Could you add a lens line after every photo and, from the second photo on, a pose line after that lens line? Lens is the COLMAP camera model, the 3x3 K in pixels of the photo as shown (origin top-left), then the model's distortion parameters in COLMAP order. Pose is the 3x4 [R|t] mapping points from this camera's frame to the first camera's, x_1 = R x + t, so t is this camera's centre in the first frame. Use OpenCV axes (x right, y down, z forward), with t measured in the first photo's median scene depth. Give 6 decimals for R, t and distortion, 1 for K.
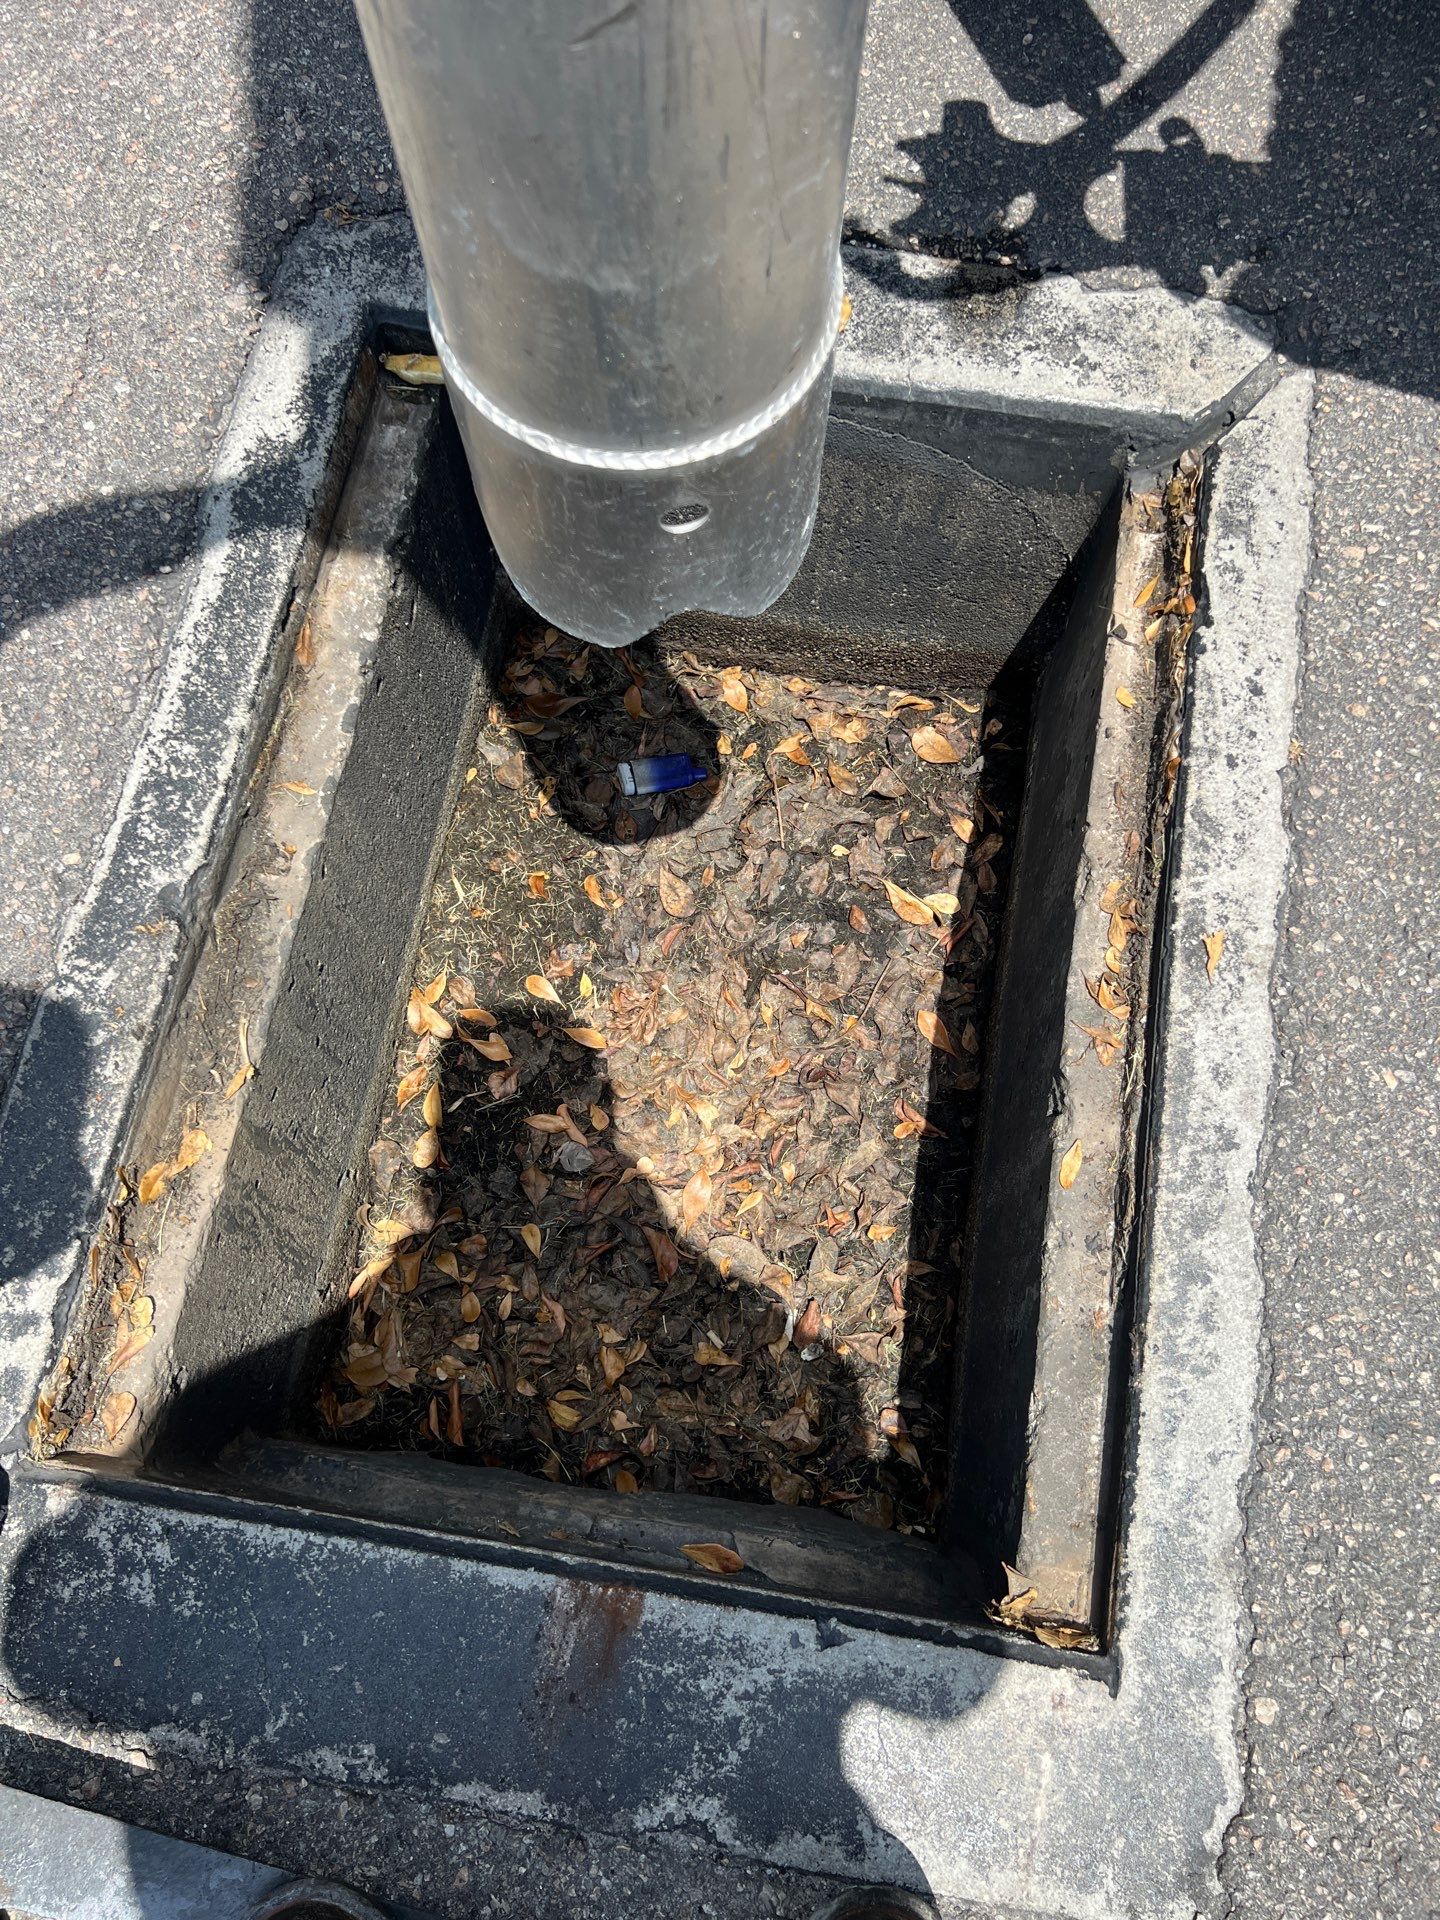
lens RADIAL K [[1434.4, 0, 726.6], [0, 1434.4, 957.9], [0, 0, 1]] dist [0.064591, -0.066140]
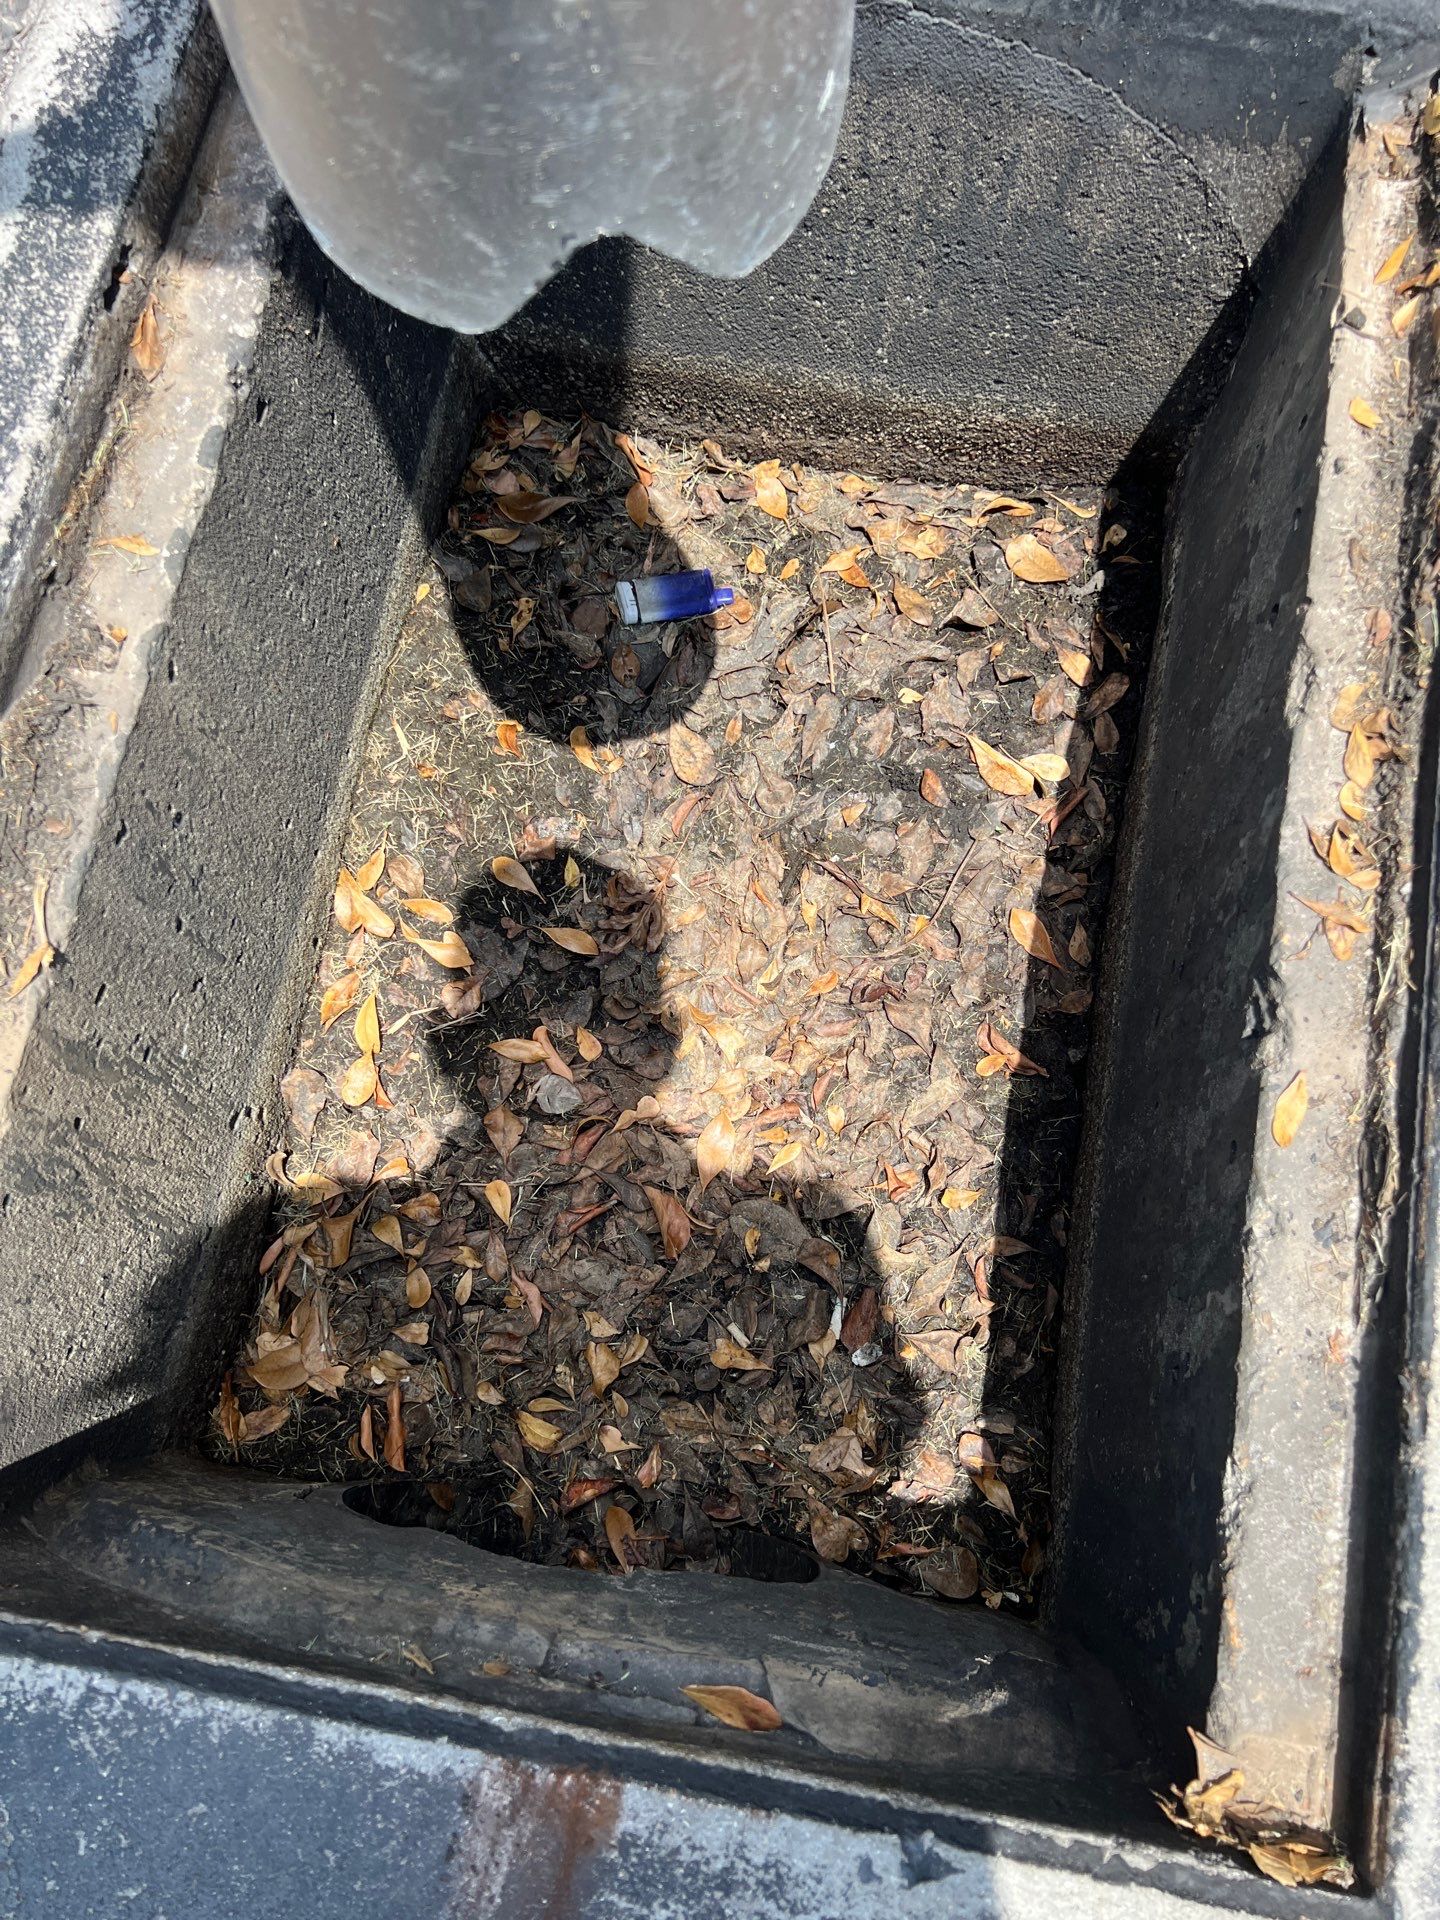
lens RADIAL K [[1434.4, 0, 699.3], [0, 1434.4, 977.9], [0, 0, 1]] dist [0.064591, -0.066140]
pose [[0.999327, 0.008972, -0.035579, -0.003867], [-0.007227, 0.998778, 0.048887, 0.048815], [0.035974, -0.048597, 0.998170, 0.308774]]
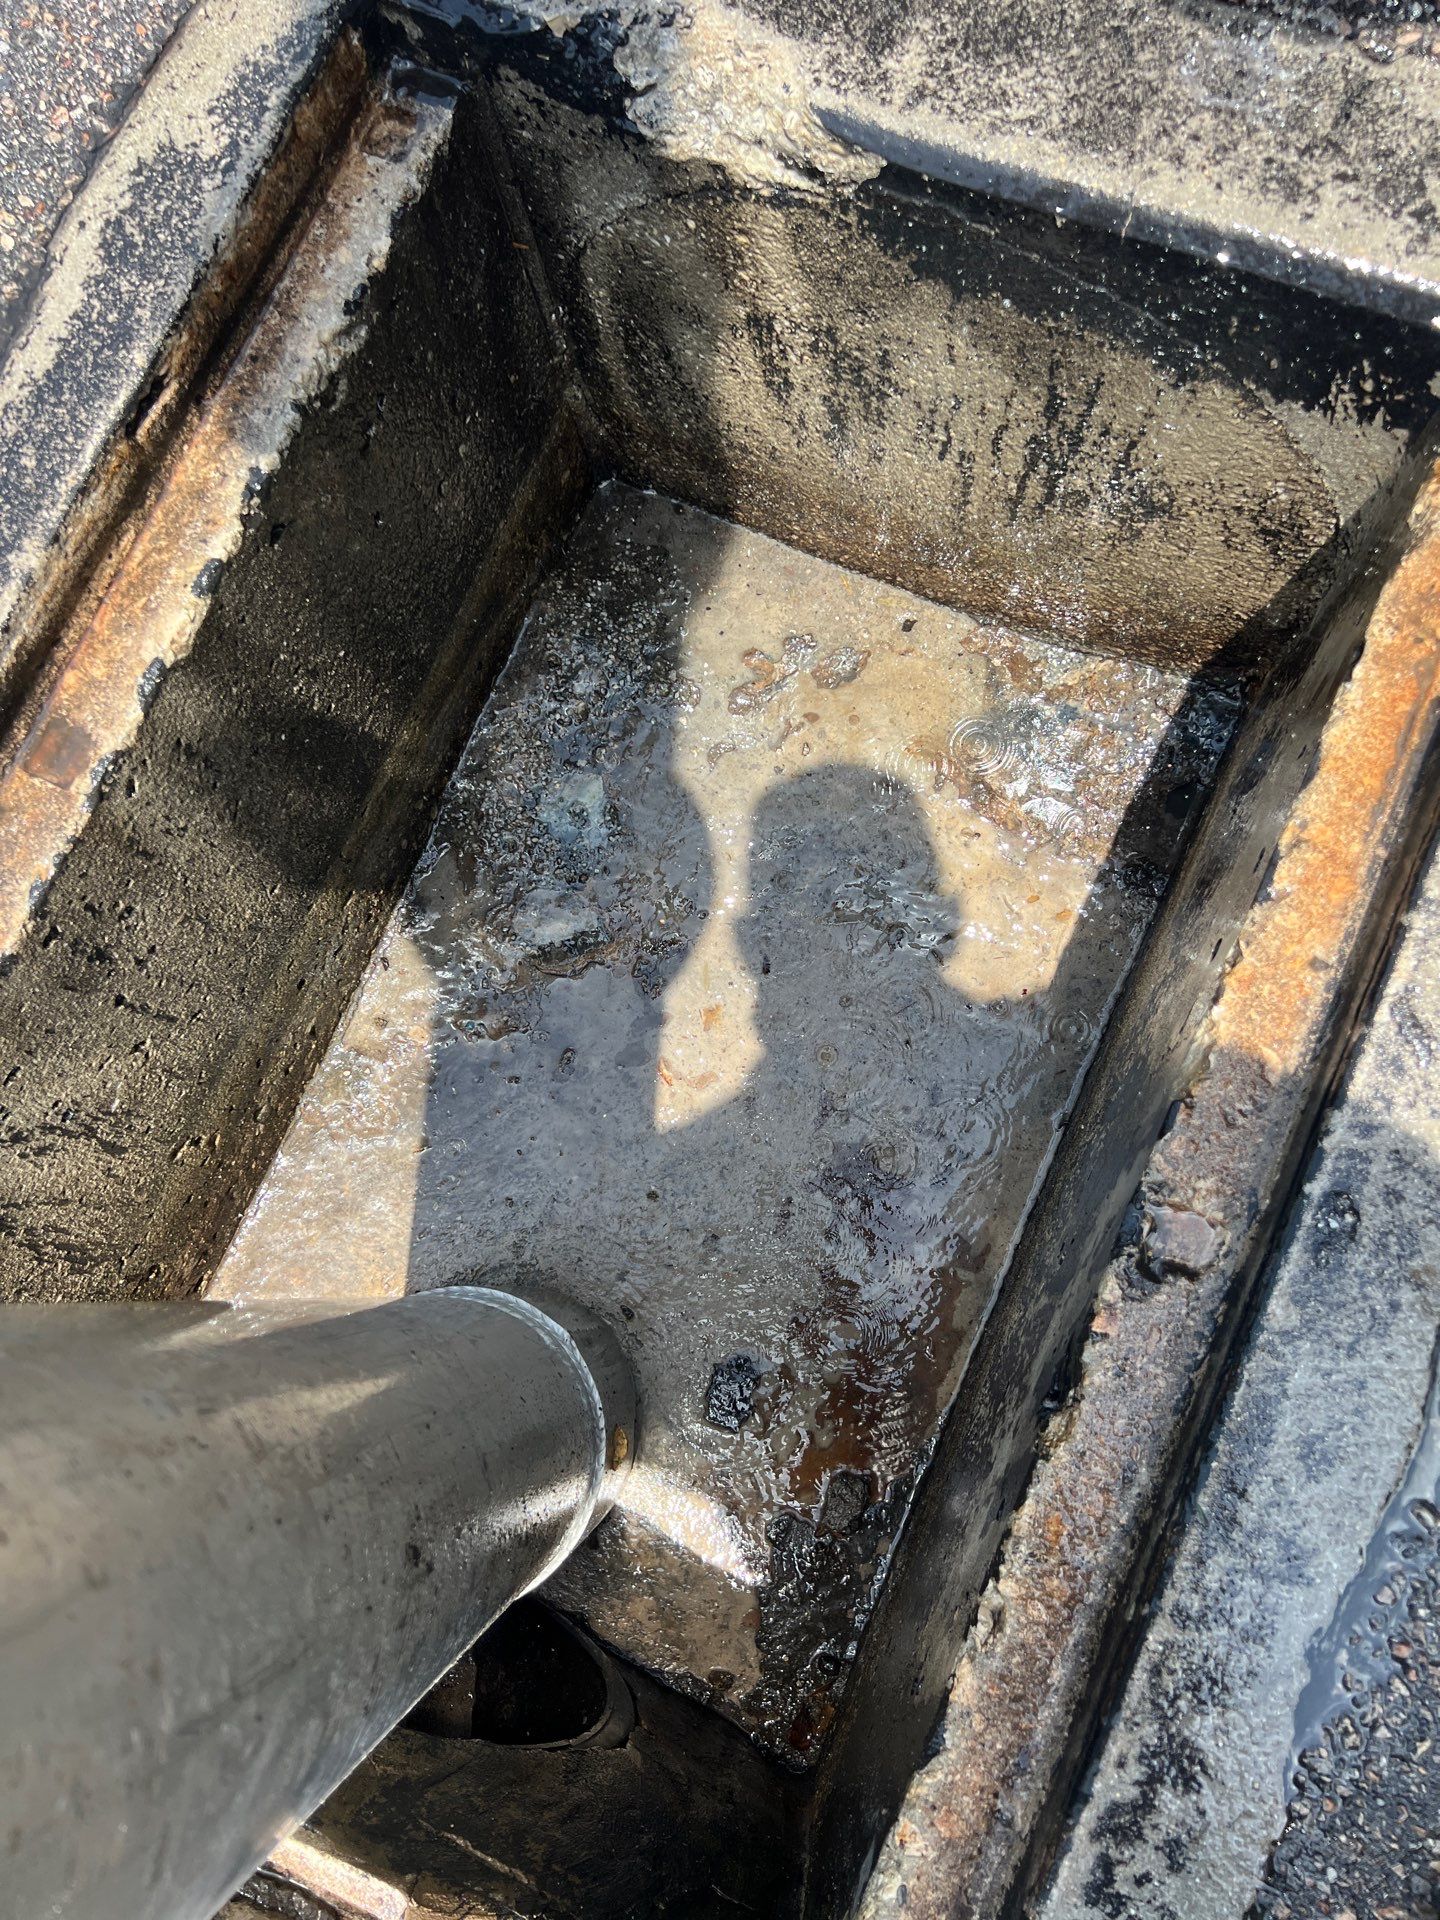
lens RADIAL K [[1434.4, 0, 719.6], [0, 1434.4, 956.1], [0, 0, 1]] dist [0.064591, -0.066140]
pose [[0.963736, 0.225922, -0.142031, 0.120561], [-0.206971, 0.968765, 0.136593, -0.134554], [0.168454, -0.102244, 0.980393, 0.326149]]
